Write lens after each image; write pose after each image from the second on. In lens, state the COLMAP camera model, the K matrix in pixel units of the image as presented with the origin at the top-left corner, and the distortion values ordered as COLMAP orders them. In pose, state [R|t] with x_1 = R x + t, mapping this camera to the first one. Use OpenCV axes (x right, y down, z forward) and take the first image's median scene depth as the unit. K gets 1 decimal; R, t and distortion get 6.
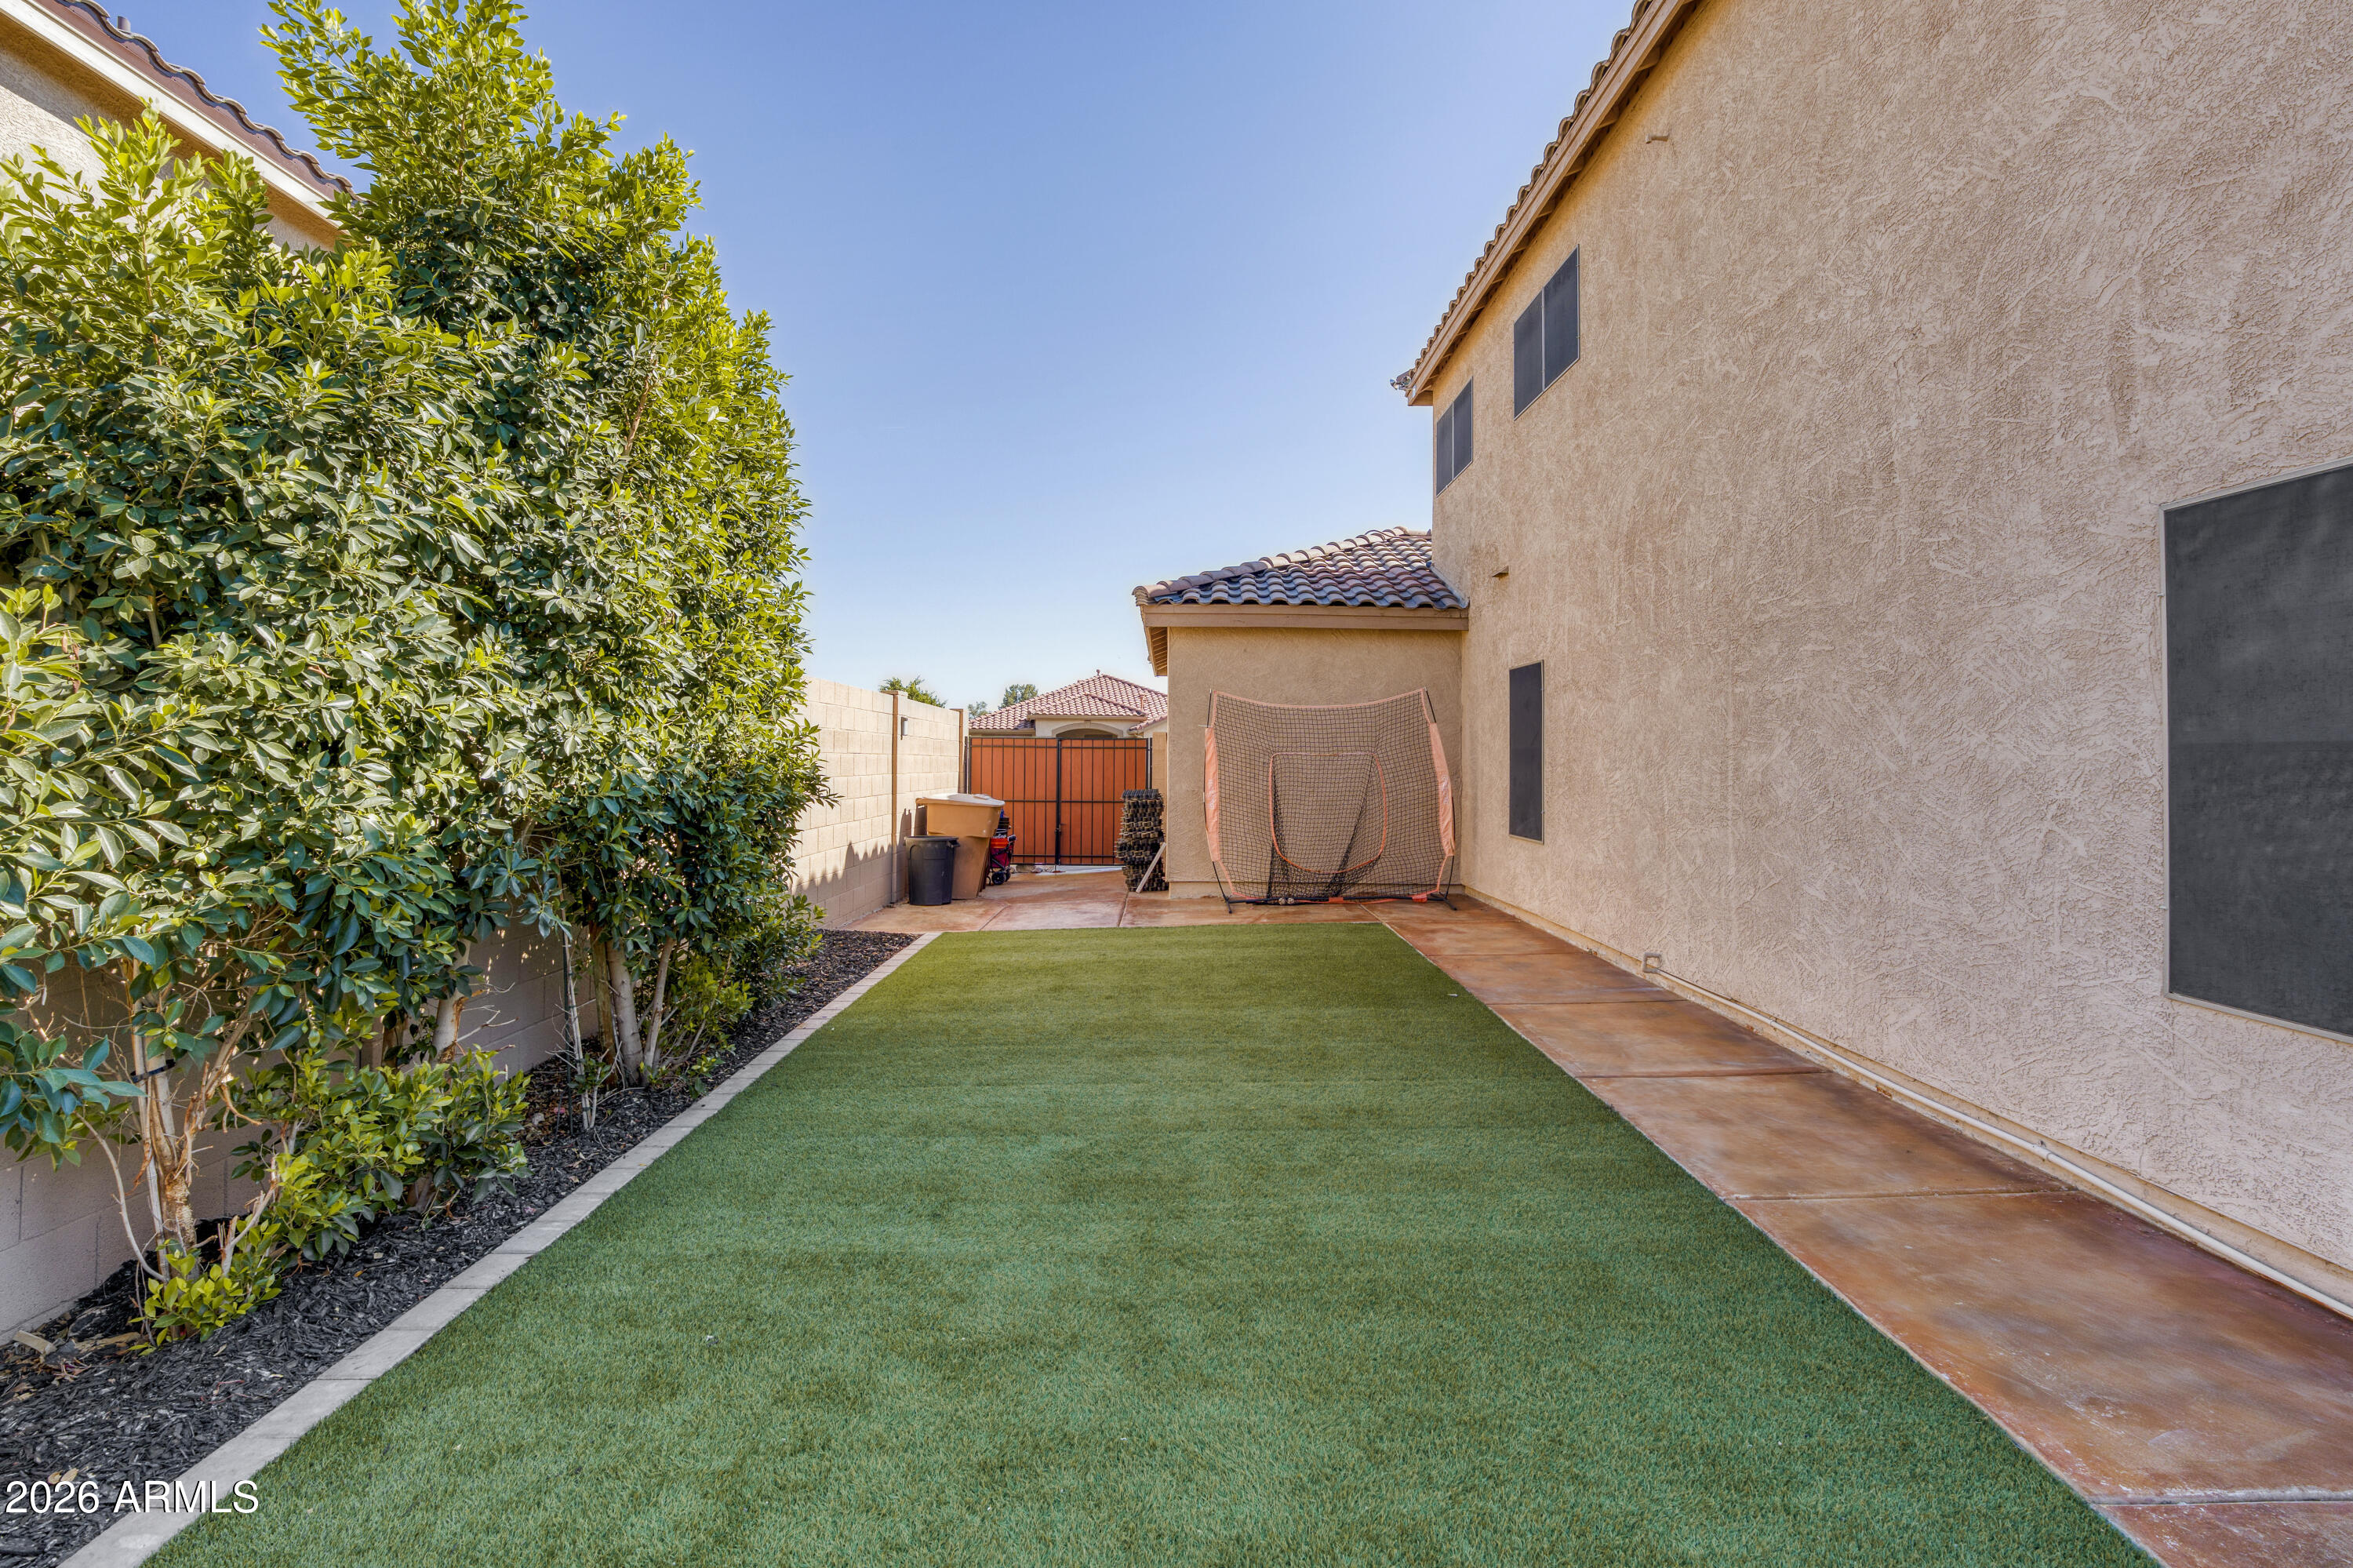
lens RADIAL K [[1051.0, 0, 1177.7], [0, 1051.0, 770.5], [0, 0, 1]] dist [-0.016879, 0.001376]
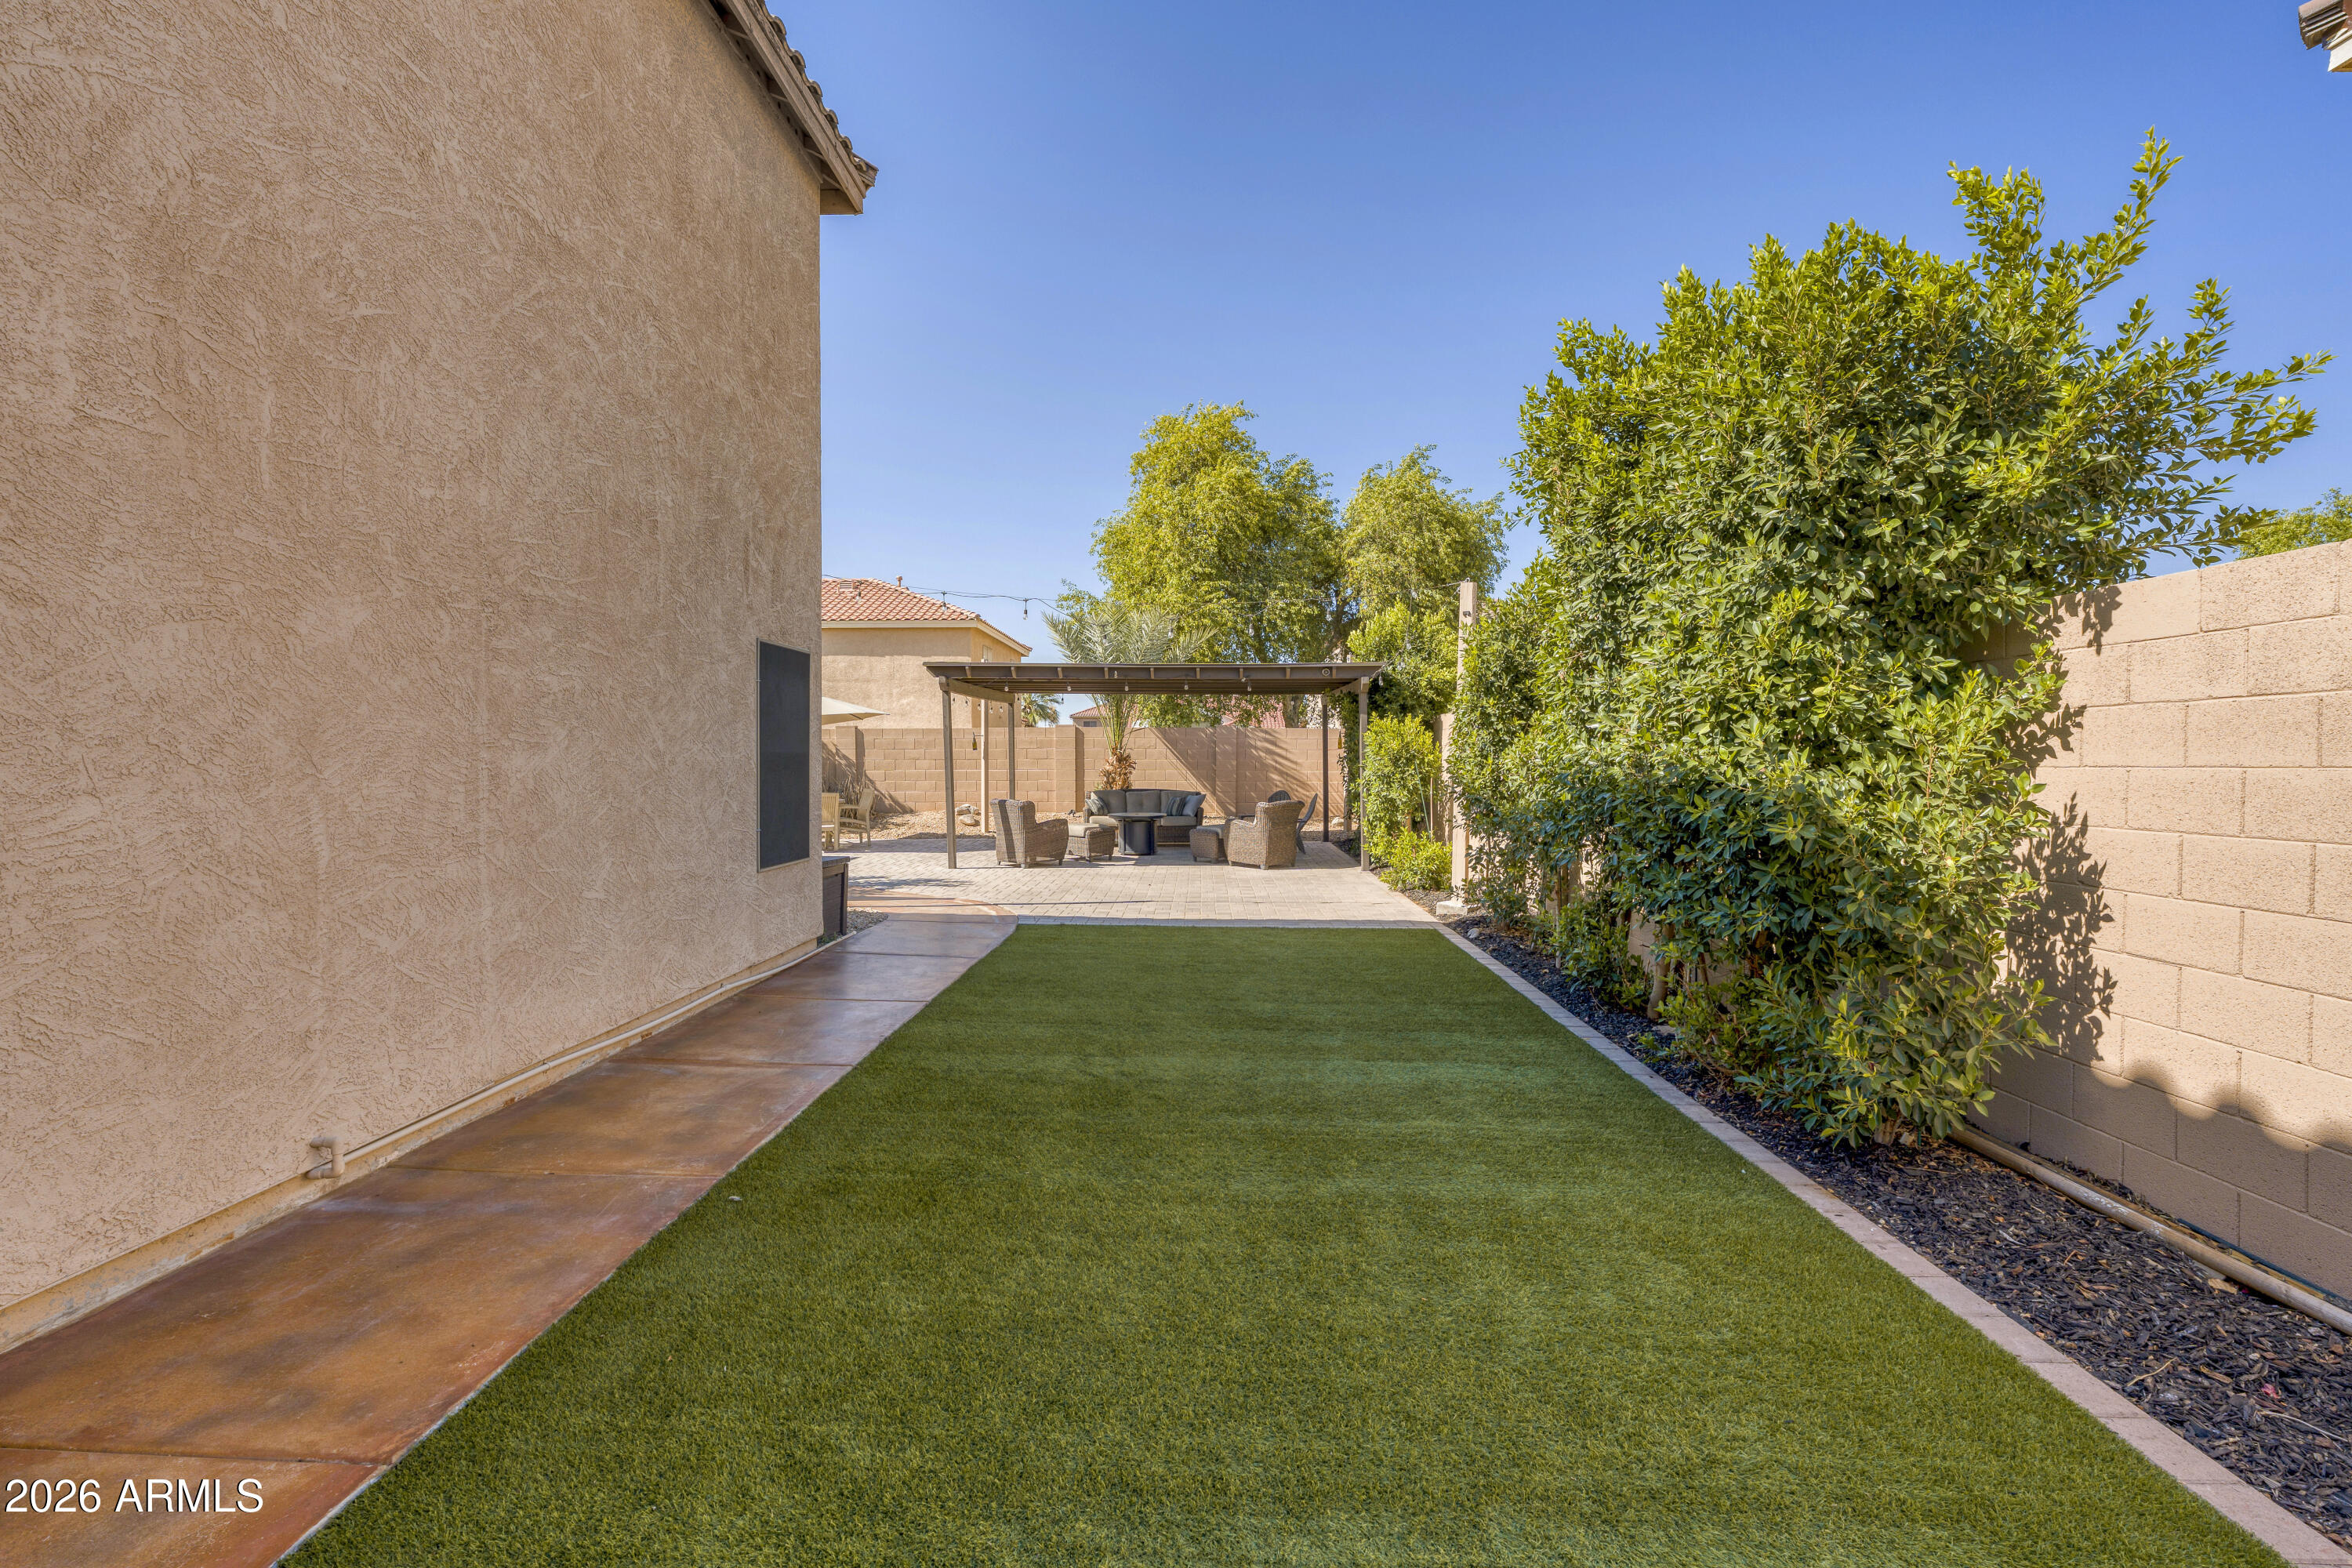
lens RADIAL K [[1050.5, 0, 1174.0], [0, 1050.5, 776.4], [0, 0, 1]] dist [-0.016879, 0.001376]
pose [[-0.999393, -0.009399, 0.033551, 0.023877], [-0.008313, 0.999441, 0.032379, -0.032683], [-0.033836, 0.032080, -0.998912, 1.954614]]
